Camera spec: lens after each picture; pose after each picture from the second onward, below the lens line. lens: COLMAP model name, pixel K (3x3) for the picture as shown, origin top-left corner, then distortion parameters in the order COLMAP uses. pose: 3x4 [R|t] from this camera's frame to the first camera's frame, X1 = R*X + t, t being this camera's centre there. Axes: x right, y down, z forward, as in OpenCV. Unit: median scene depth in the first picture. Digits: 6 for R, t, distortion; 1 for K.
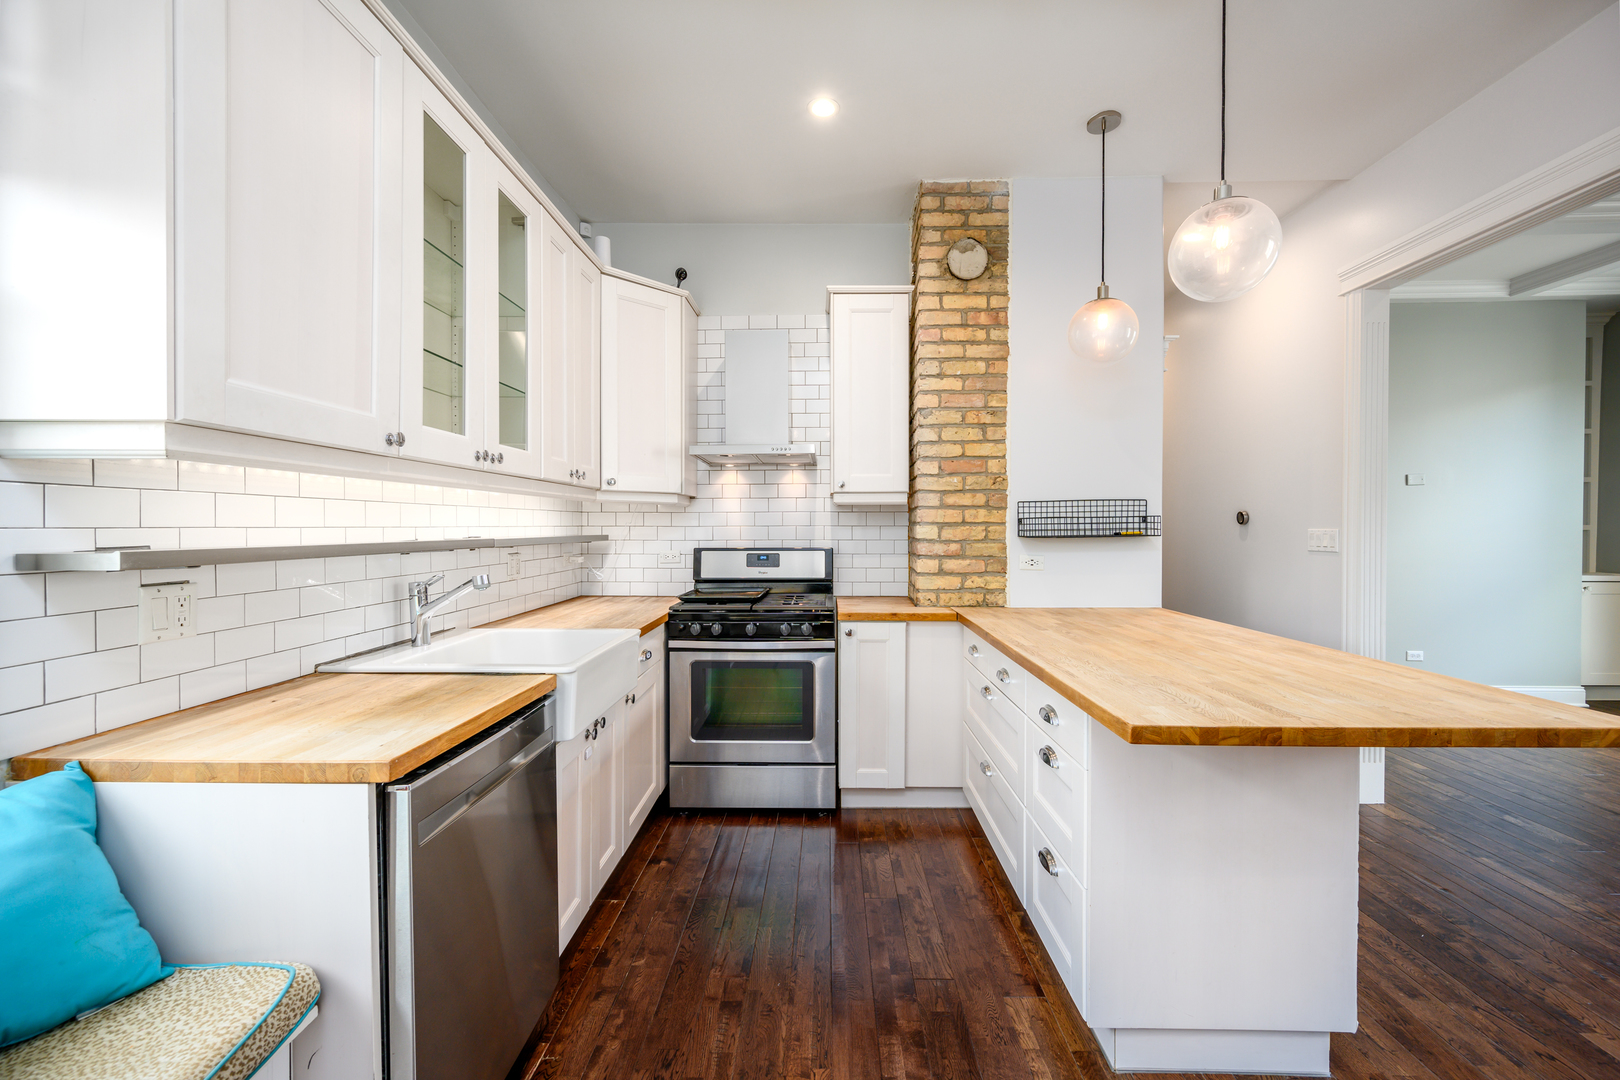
lens RADIAL K [[666.3, 0, 808.3], [0, 666.3, 538.8], [0, 0, 1]] dist [-0.004265, 0.001173]
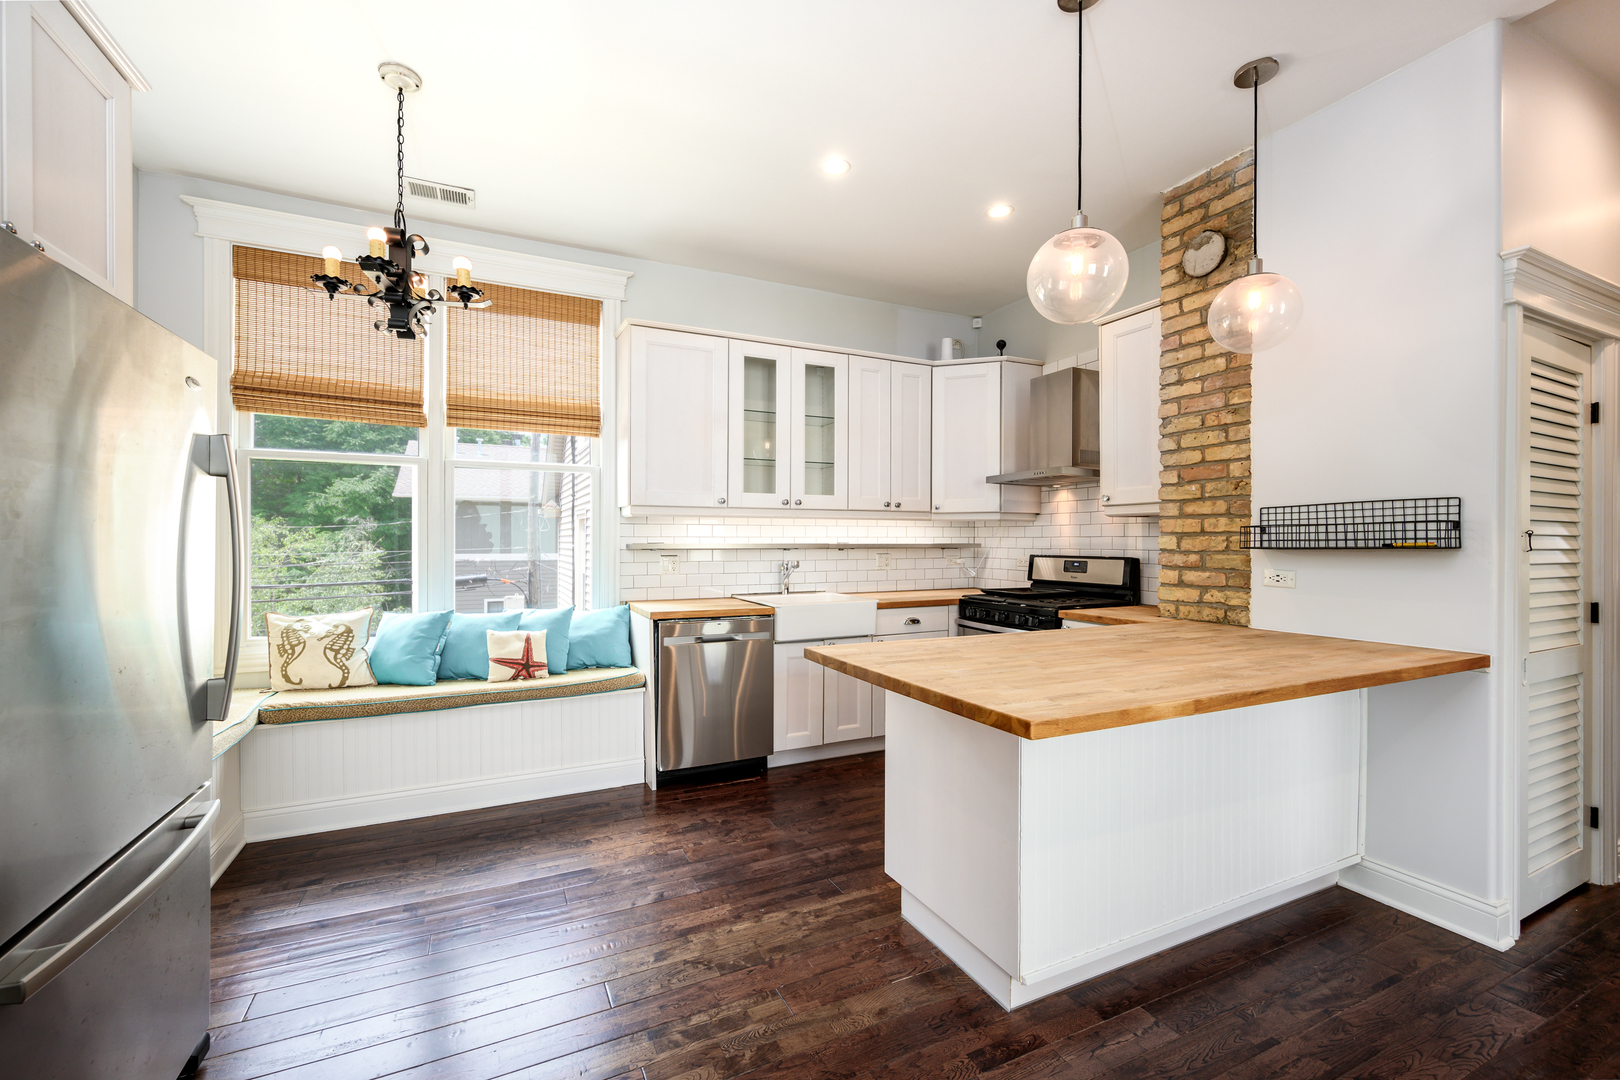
lens RADIAL K [[666.3, 0, 813.3], [0, 666.3, 544.3], [0, 0, 1]] dist [-0.004265, 0.001173]
pose [[0.459225, 0.007013, -0.888292, 0.817689], [-0.017025, 0.999855, -0.000908, 0.002832], [0.888157, 0.015540, 0.459278, 0.078220]]
